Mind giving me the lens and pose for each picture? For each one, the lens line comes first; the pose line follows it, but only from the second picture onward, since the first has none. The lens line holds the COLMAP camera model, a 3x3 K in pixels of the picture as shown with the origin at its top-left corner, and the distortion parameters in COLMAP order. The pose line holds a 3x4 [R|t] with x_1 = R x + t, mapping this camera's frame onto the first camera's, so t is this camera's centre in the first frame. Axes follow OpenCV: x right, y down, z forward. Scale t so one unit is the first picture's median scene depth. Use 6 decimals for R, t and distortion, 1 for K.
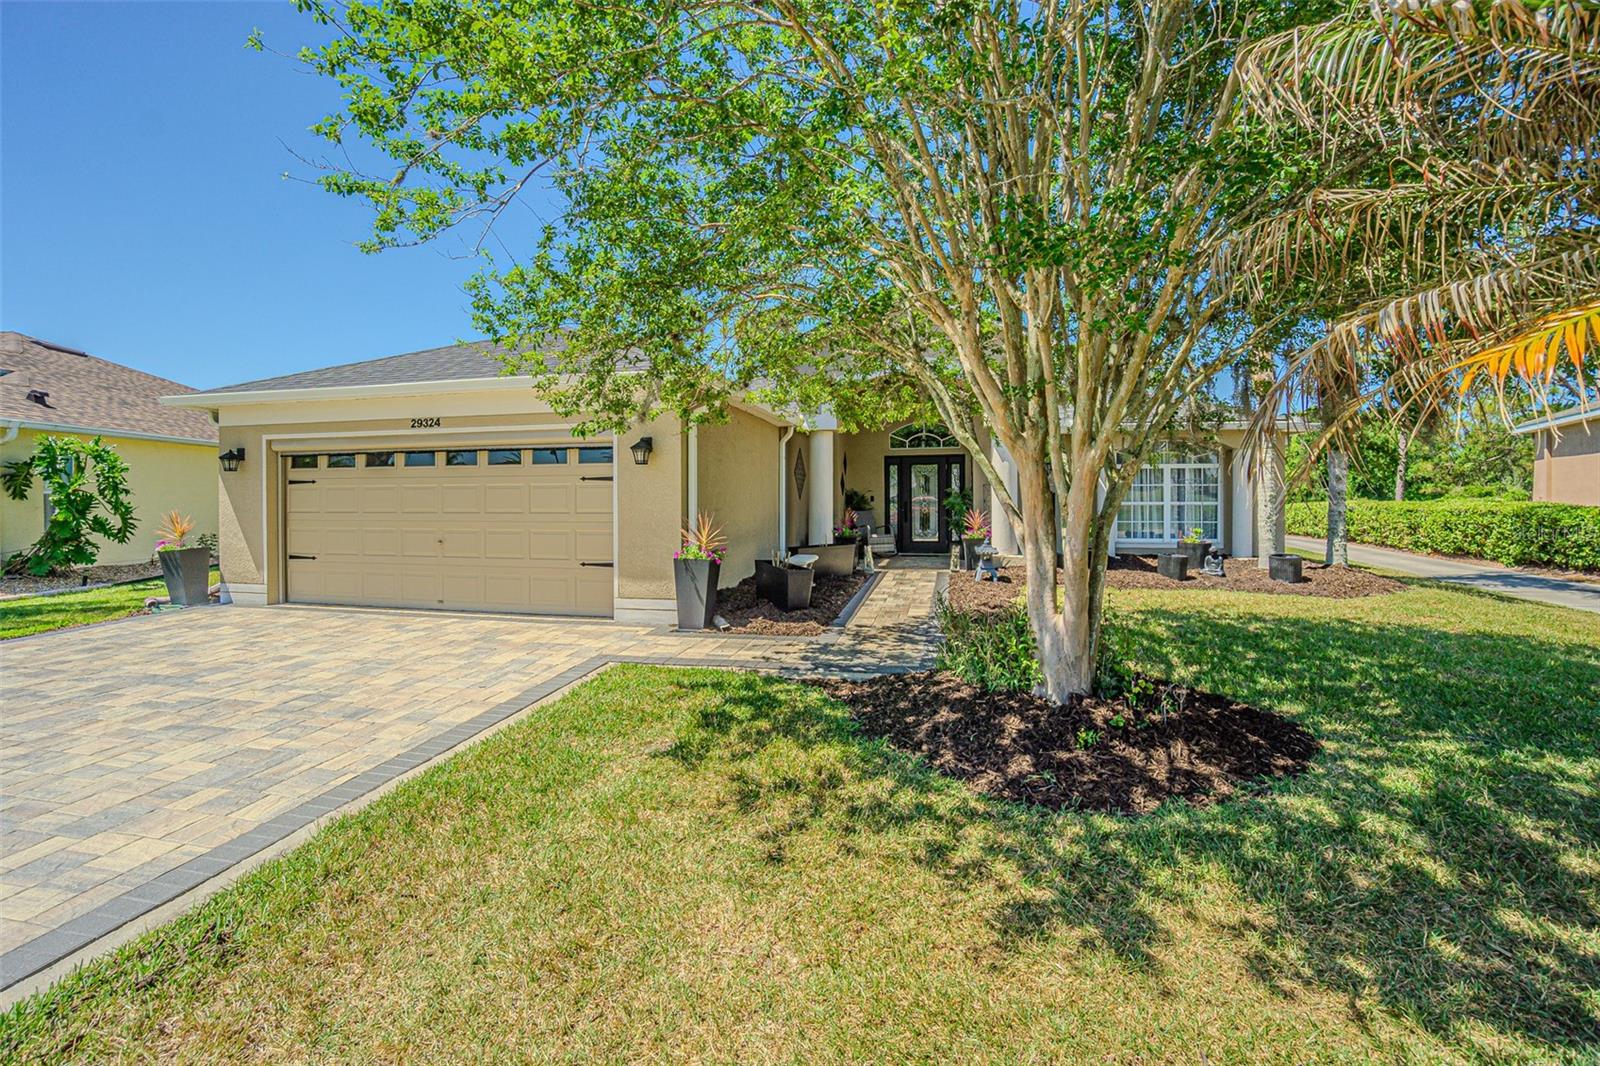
lens RADIAL K [[693.5, 0, 823.9], [0, 693.5, 505.3], [0, 0, 1]] dist [0.001213, -0.003372]
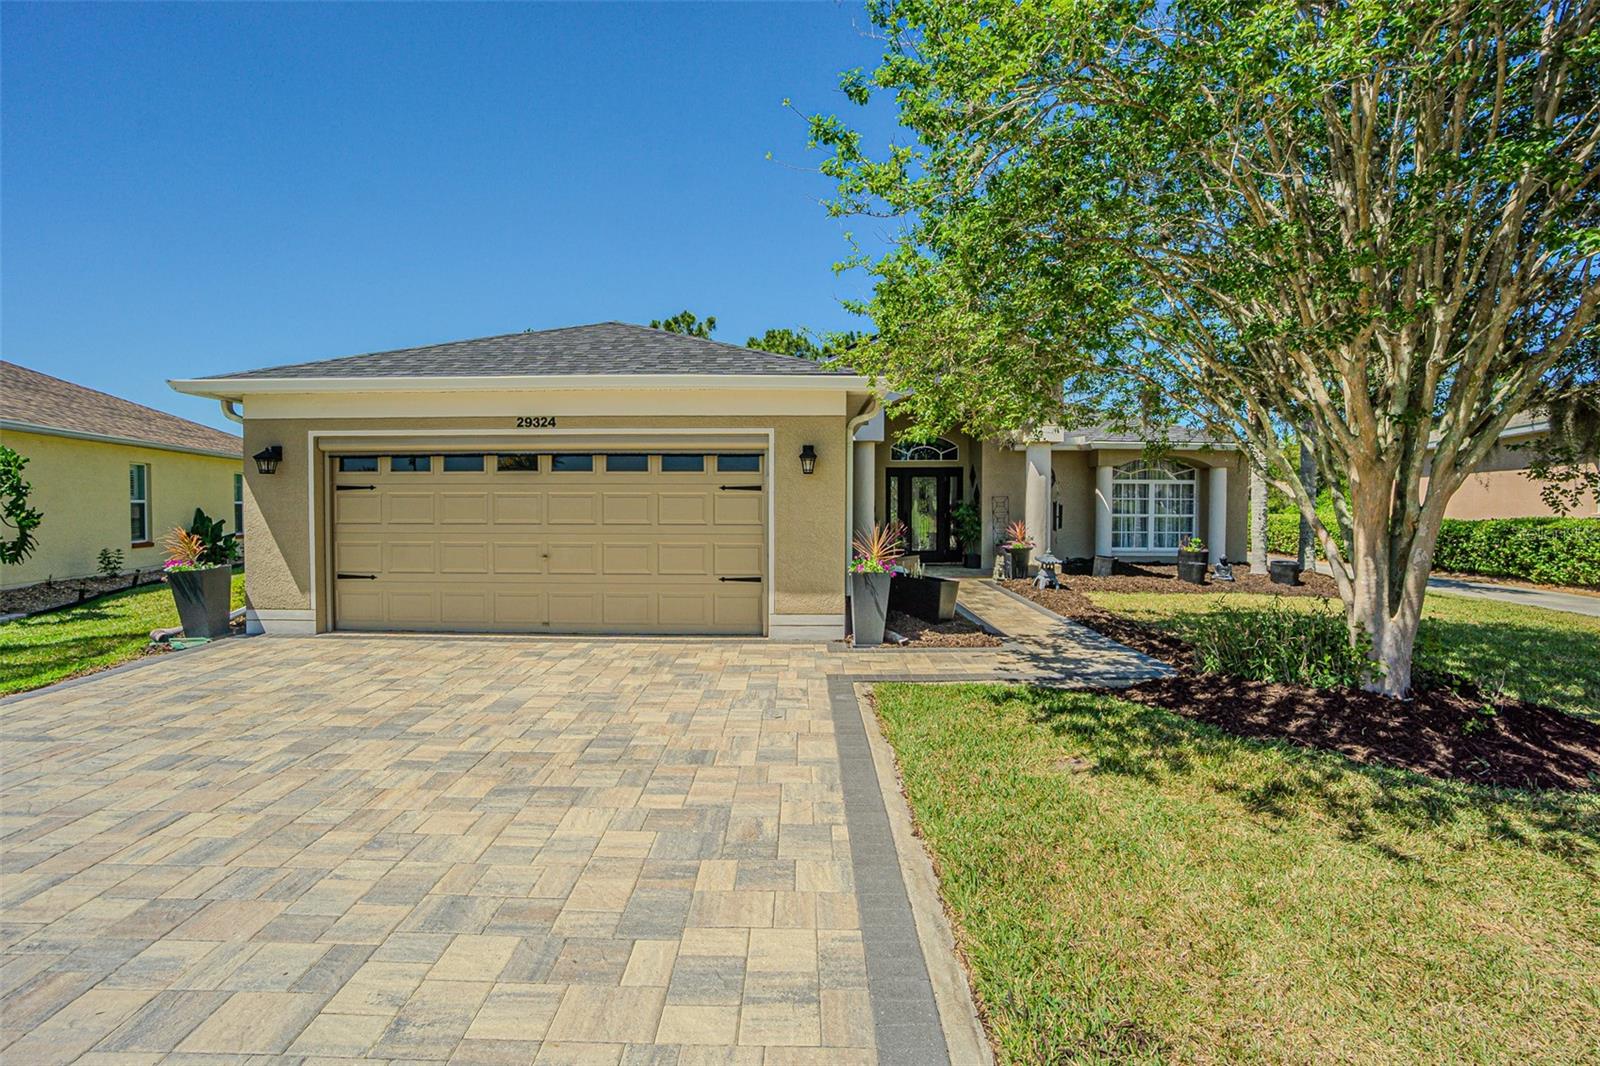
lens RADIAL K [[693.5, 0, 784.6], [0, 693.5, 527.5], [0, 0, 1]] dist [0.001213, -0.003372]
pose [[0.978669, -0.000666, 0.205444, -0.423444], [-0.002449, 0.999886, 0.014910, 0.001007], [-0.205430, -0.015095, 0.978555, 0.065323]]
